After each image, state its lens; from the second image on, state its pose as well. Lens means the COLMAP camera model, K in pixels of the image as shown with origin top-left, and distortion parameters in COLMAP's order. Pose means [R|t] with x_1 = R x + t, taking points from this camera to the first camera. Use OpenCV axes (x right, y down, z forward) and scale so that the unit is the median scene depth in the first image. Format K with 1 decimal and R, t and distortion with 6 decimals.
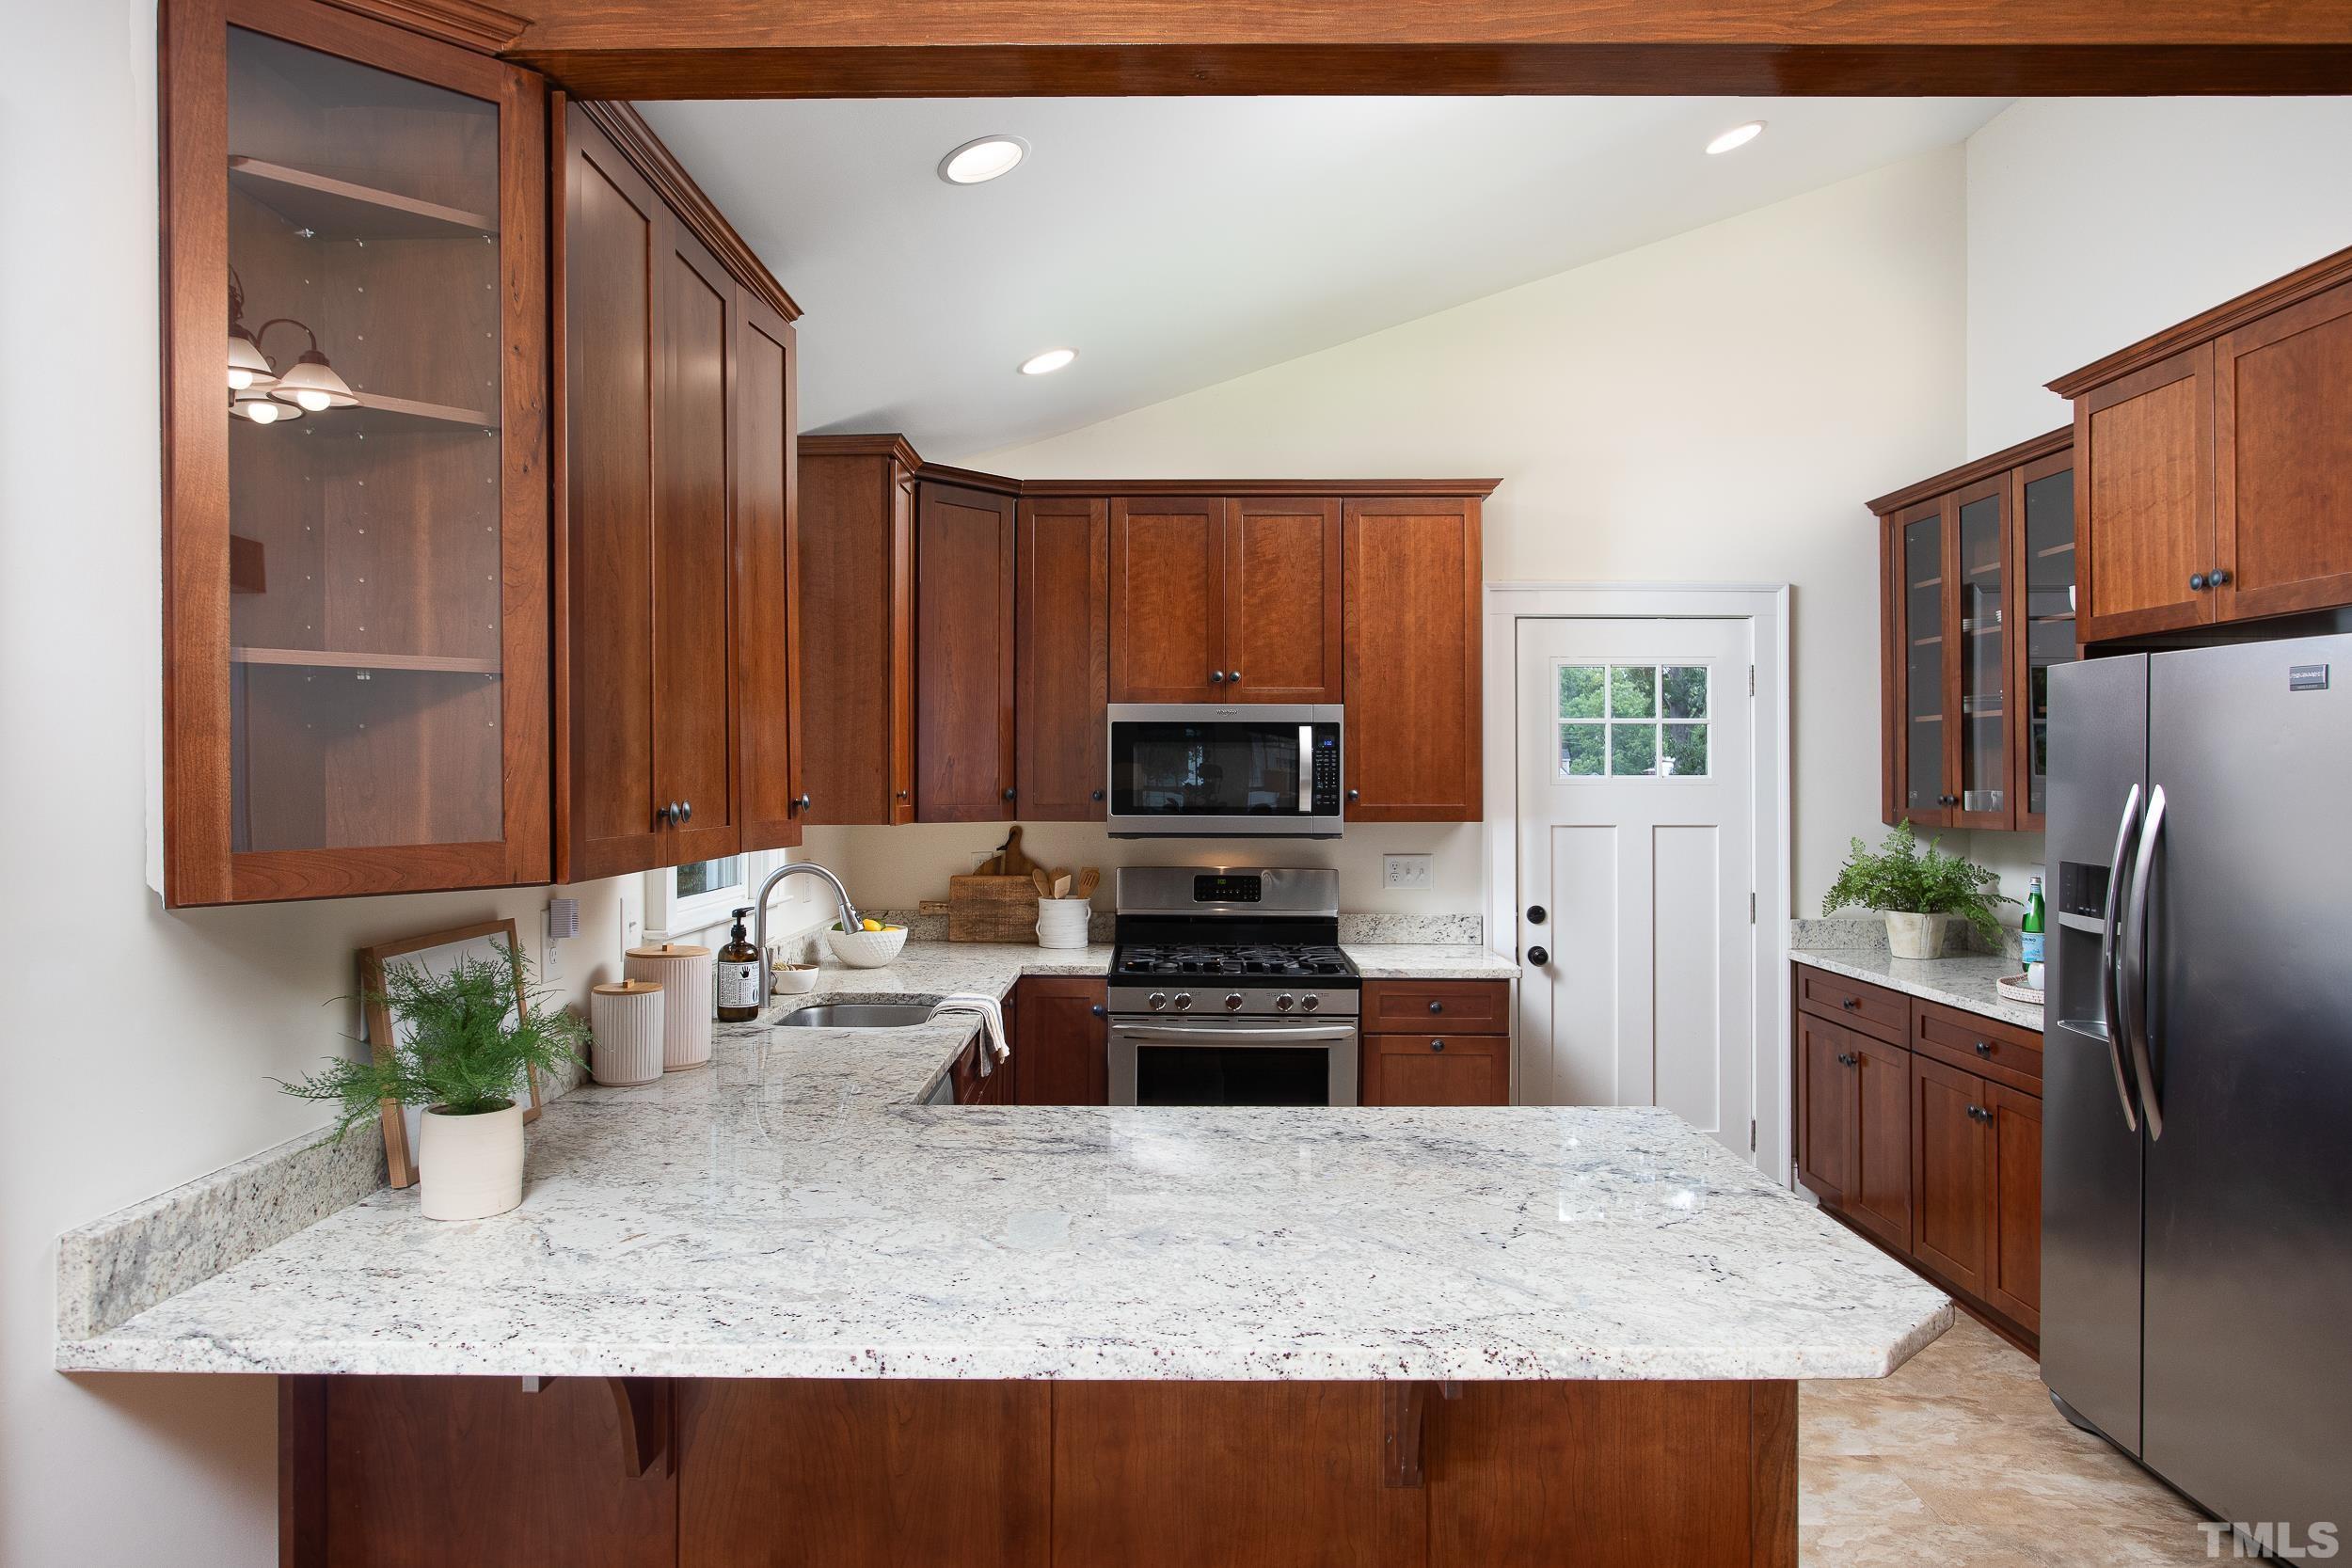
lens RADIAL K [[1463.4, 0, 1189.0], [0, 1463.4, 760.4], [0, 0, 1]] dist [-0.027009, -0.005146]
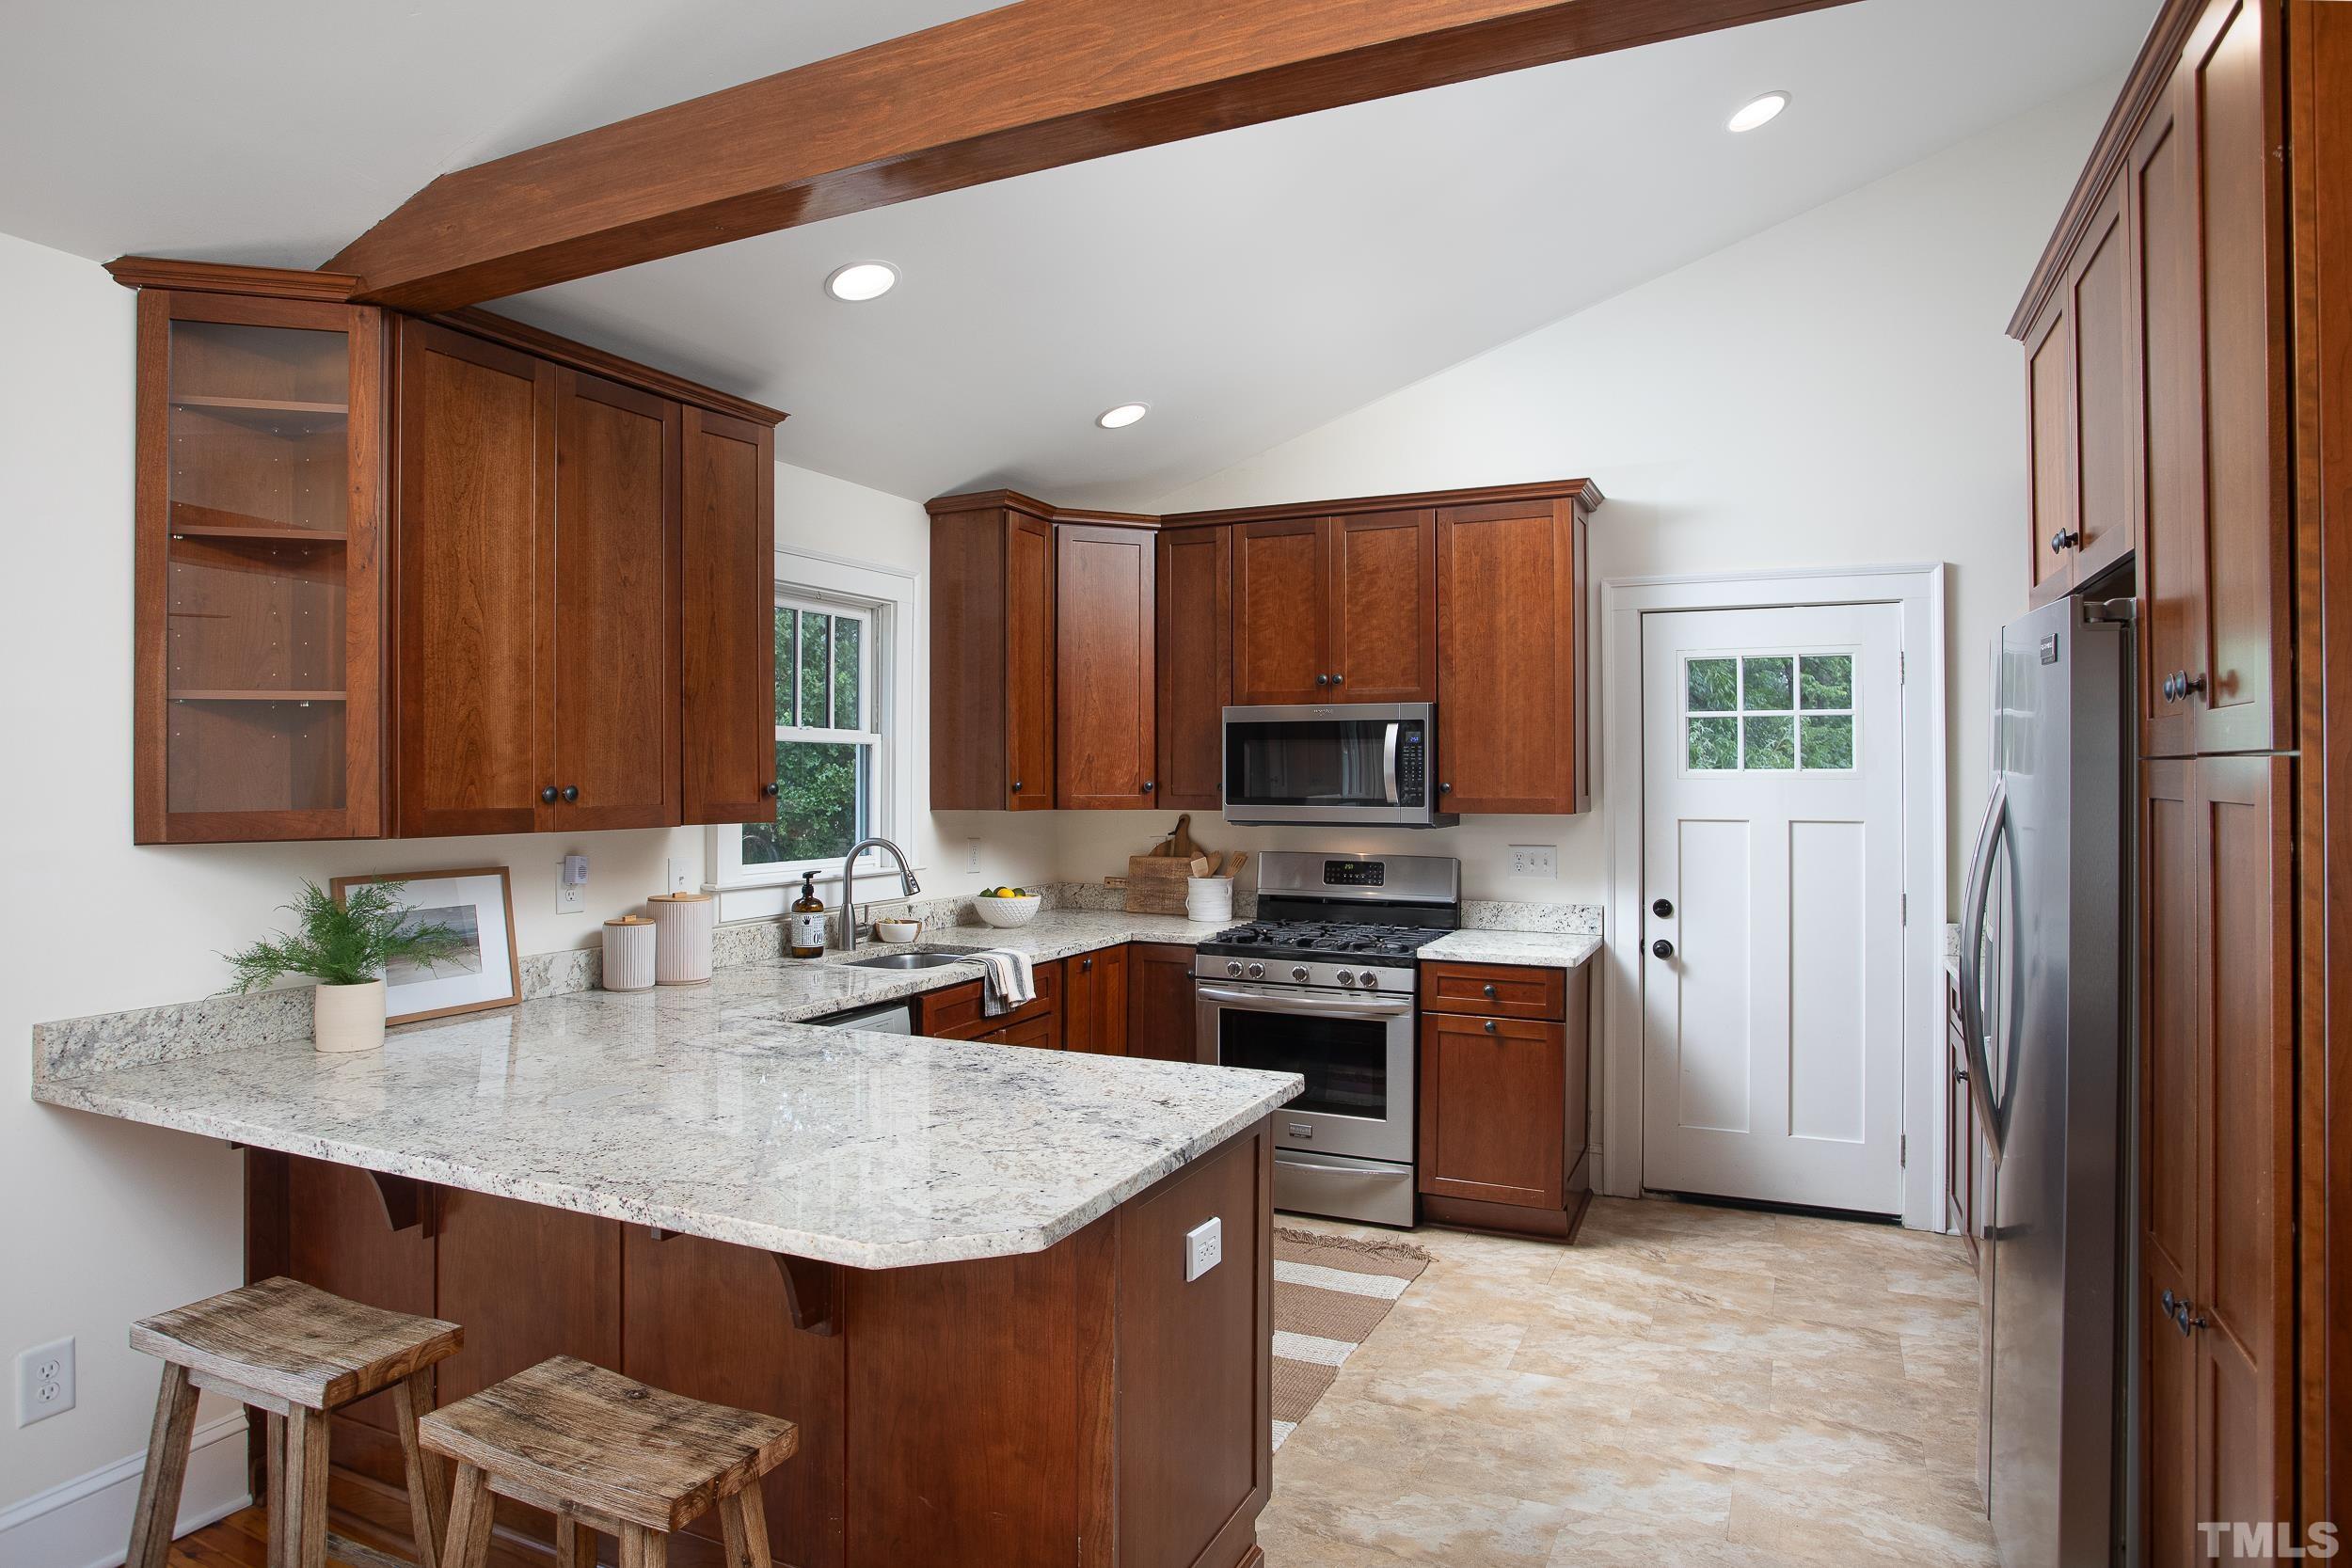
lens RADIAL K [[1368.2, 0, 1240.2], [0, 1368.2, 768.5], [0, 0, 1]] dist [-0.061355, 0.011341]
pose [[0.914542, -0.002035, -0.404485, 0.383696], [0.005015, 0.999968, 0.006309, 0.002762], [0.404459, -0.007798, 0.914523, 0.034862]]
